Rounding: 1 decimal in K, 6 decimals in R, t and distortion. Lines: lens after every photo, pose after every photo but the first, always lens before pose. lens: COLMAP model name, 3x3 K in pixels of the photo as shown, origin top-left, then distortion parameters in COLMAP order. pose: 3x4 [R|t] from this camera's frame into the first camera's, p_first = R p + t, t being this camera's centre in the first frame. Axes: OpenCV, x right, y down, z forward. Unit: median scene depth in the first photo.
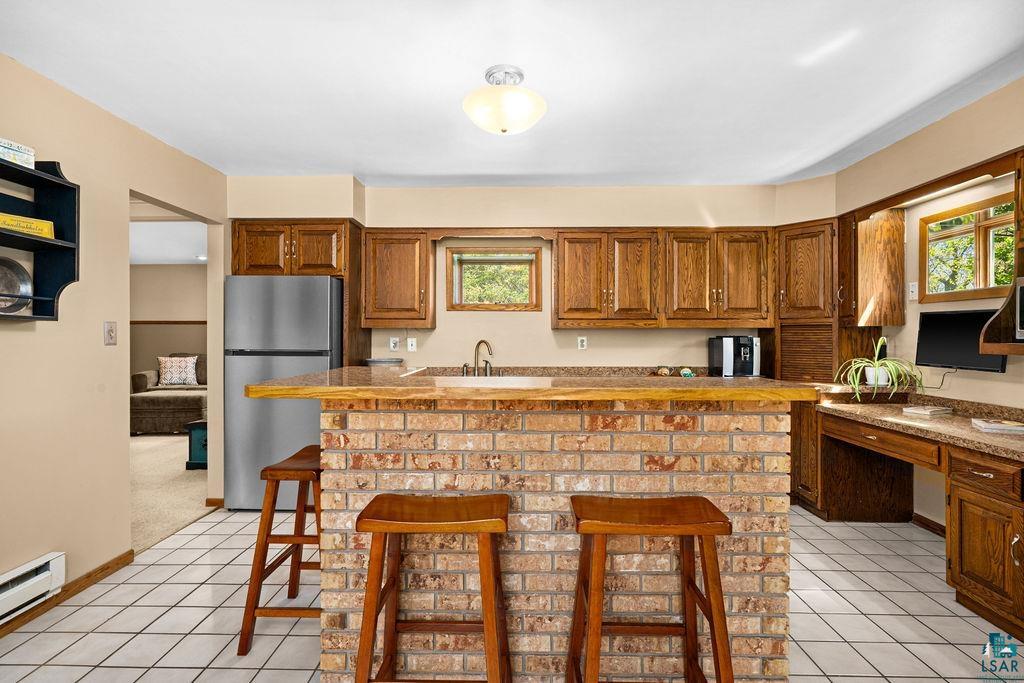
lens RADIAL K [[488.5, 0, 516.9], [0, 488.5, 339.5], [0, 0, 1]] dist [-0.016132, 0.006273]
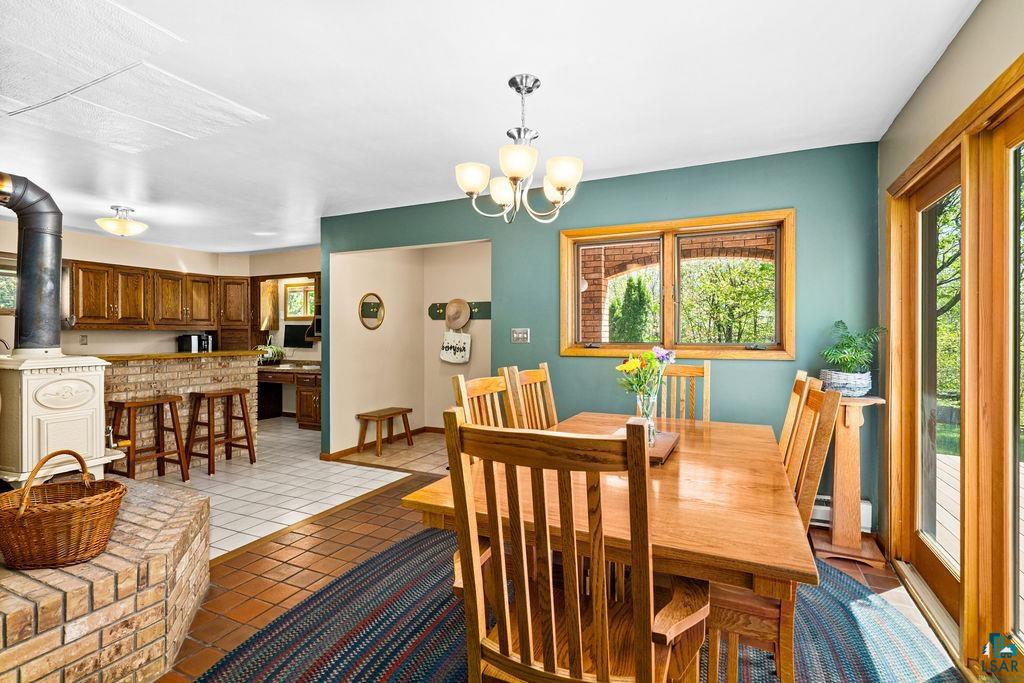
lens RADIAL K [[488.5, 0, 514.3], [0, 488.5, 335.8], [0, 0, 1]] dist [-0.016132, 0.006273]
pose [[0.390181, -0.002714, 0.920734, -0.852238], [0.005644, 0.999984, 0.000556, 0.002610], [-0.920721, 0.004980, 0.390190, -0.887896]]
